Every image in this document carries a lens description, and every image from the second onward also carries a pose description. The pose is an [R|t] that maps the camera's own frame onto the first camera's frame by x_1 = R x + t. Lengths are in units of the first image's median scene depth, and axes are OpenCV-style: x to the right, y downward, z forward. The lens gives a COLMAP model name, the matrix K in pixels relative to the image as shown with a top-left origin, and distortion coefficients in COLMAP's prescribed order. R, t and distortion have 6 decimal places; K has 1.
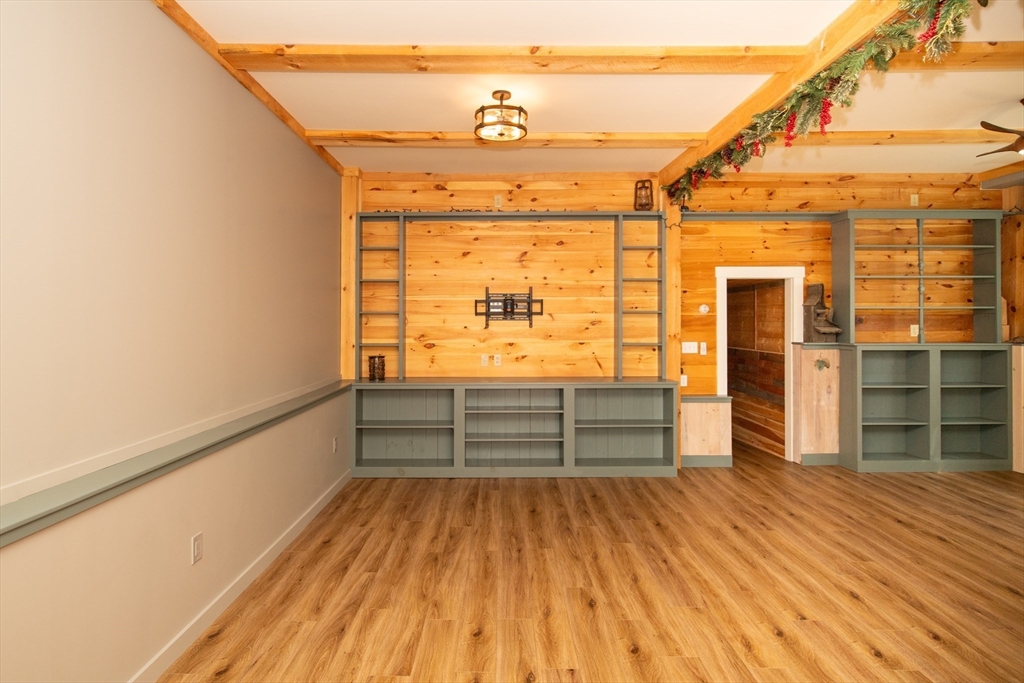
lens RADIAL K [[546.6, 0, 502.7], [0, 546.6, 318.6], [0, 0, 1]] dist [0.001087, 0.000356]
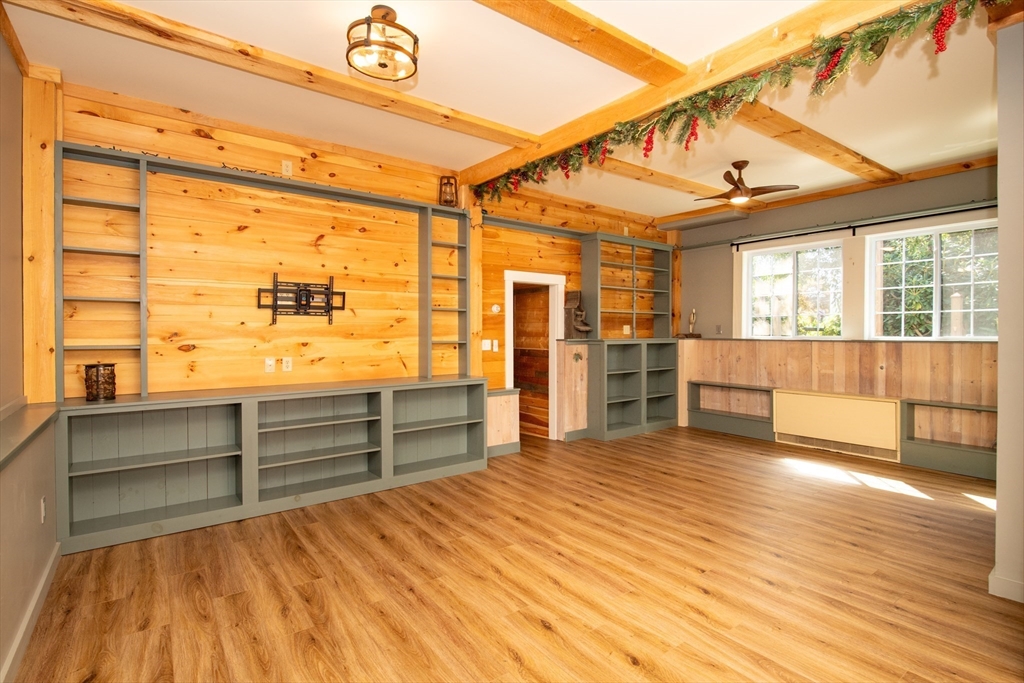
lens RADIAL K [[488.3, 0, 514.6], [0, 488.3, 339.7], [0, 0, 1]] dist [-0.003578, -0.002399]
pose [[0.795992, -0.008422, 0.605249, -0.186895], [-0.003301, 0.999828, 0.018255, 0.026322], [-0.605298, -0.016529, 0.795827, 0.223770]]
